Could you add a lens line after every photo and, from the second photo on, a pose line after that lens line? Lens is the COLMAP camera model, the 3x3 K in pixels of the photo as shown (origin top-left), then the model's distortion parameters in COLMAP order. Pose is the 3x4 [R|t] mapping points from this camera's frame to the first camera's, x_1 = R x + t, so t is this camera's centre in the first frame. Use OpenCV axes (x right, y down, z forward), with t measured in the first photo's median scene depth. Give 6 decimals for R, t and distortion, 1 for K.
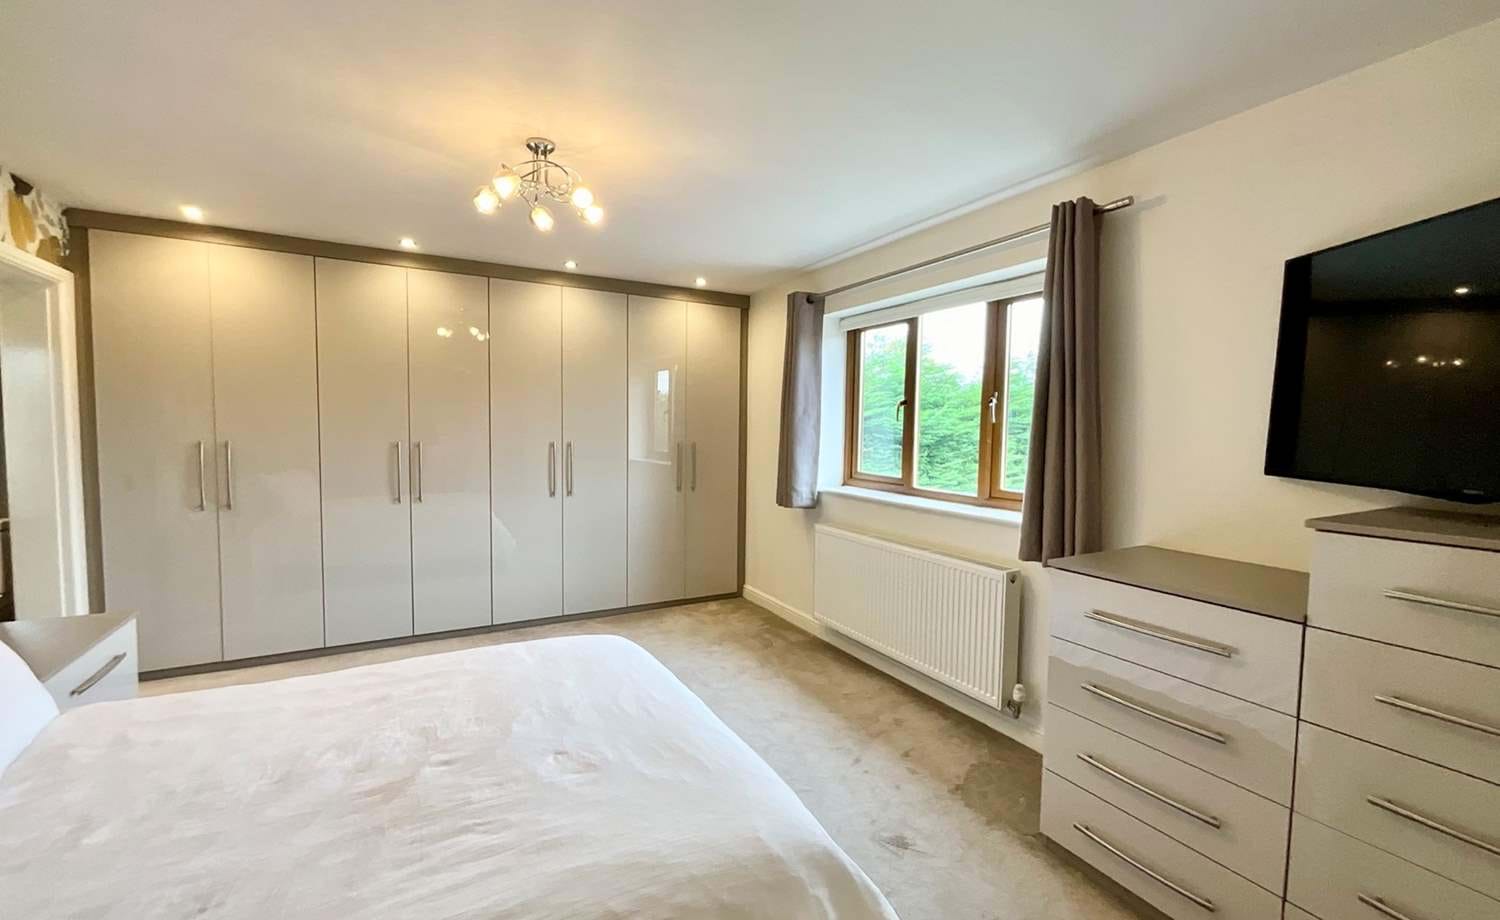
lens RADIAL K [[611.6, 0, 749.9], [0, 611.6, 456.4], [0, 0, 1]] dist [-0.002181, 0.001025]
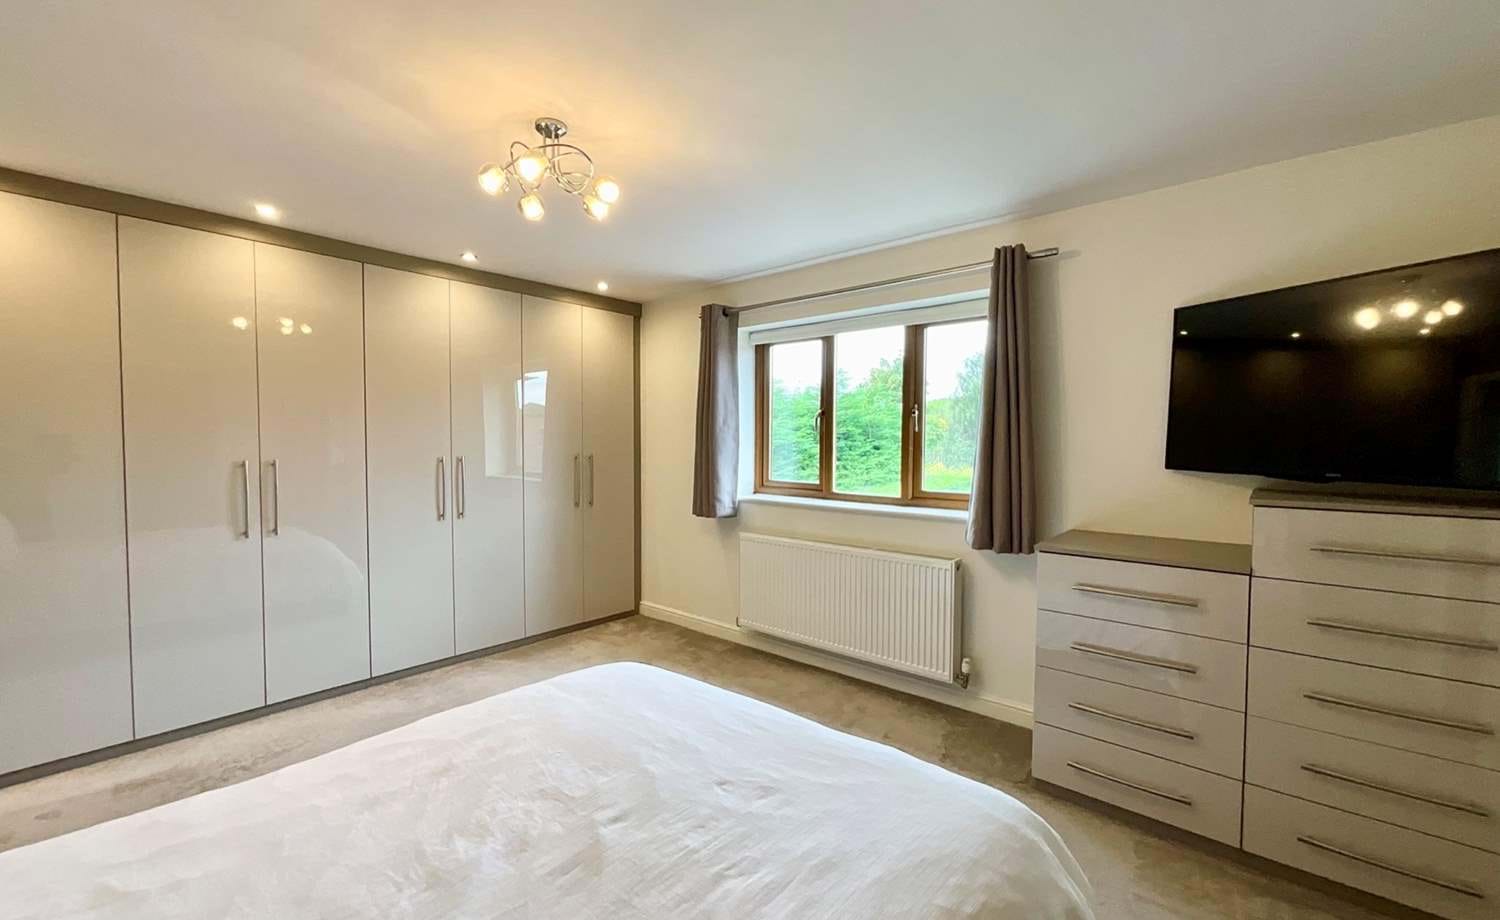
lens RADIAL K [[611.6, 0, 749.6], [0, 611.6, 455.7], [0, 0, 1]] dist [-0.002181, 0.001025]
pose [[0.938086, -0.019494, 0.345854, -0.281655], [0.026410, 0.999534, -0.015295, -0.001013], [-0.345395, 0.023482, 0.938164, 0.044493]]
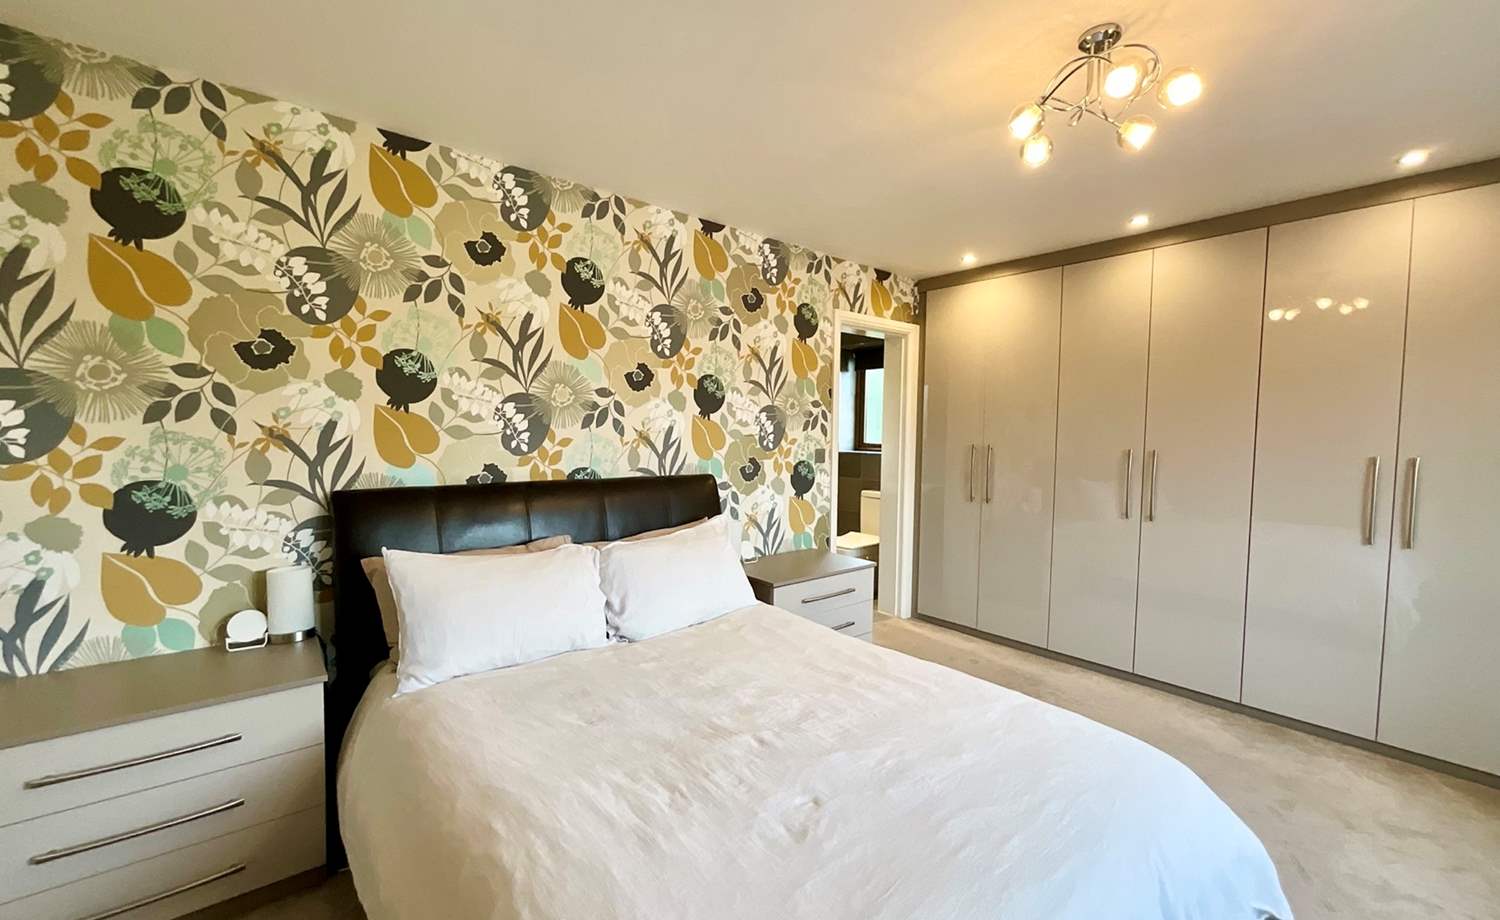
lens RADIAL K [[611.6, 0, 746.9], [0, 611.6, 458.6], [0, 0, 1]] dist [-0.002181, 0.001025]
pose [[0.178461, 0.036186, -0.983281, 0.233153], [-0.057688, 0.997989, 0.026257, -0.002747], [0.982254, 0.052038, 0.180190, 0.350603]]
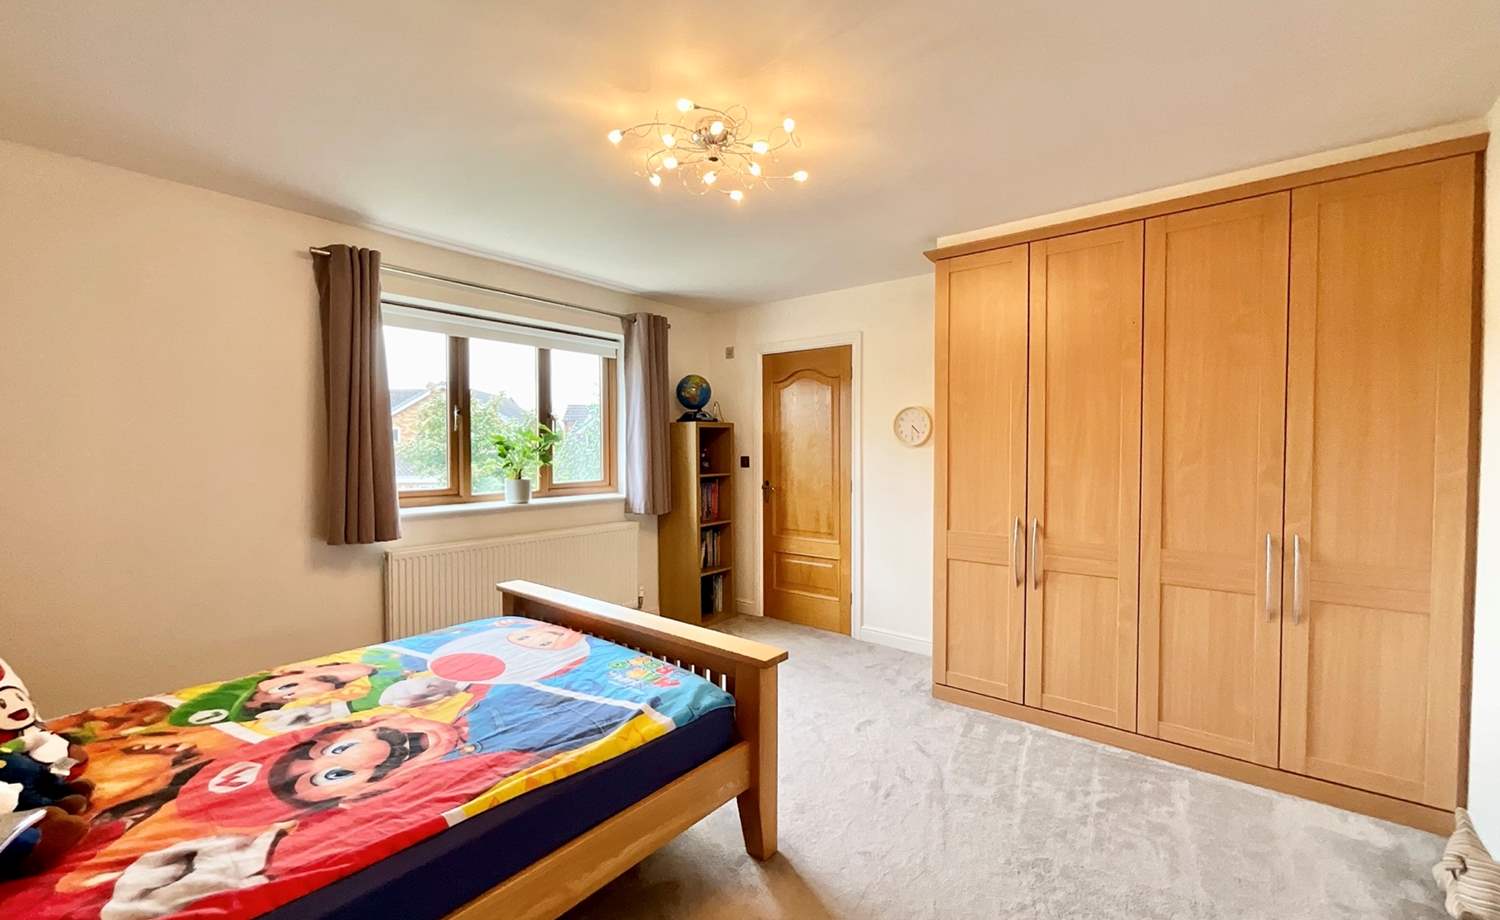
lens RADIAL K [[611.6, 0, 750.0], [0, 611.6, 461.9], [0, 0, 1]] dist [-0.002181, 0.001025]
pose [[-0.383251, -0.043591, 0.922615, -1.009584], [0.044410, 0.996861, 0.065547, -0.060809], [-0.922576, 0.066095, -0.380112, 1.109401]]
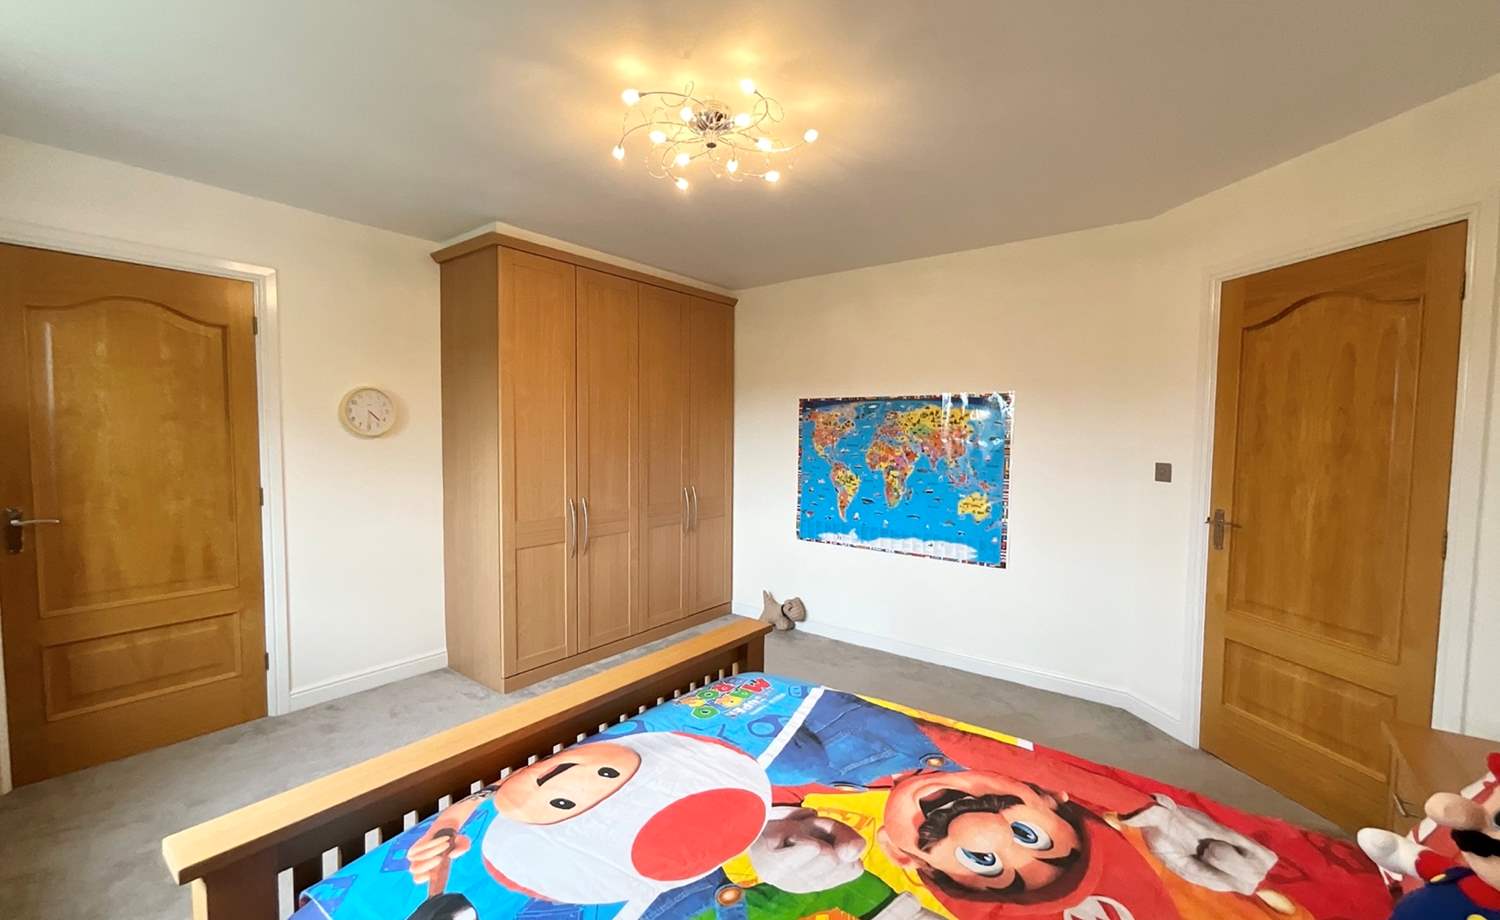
lens RADIAL K [[611.6, 0, 747.8], [0, 611.6, 464.0], [0, 0, 1]] dist [-0.002181, 0.001025]
pose [[-0.912426, -0.007367, -0.409176, -0.145301], [-0.051171, 0.994045, 0.096210, -0.079664], [0.406031, 0.108723, -0.907369, 1.498781]]
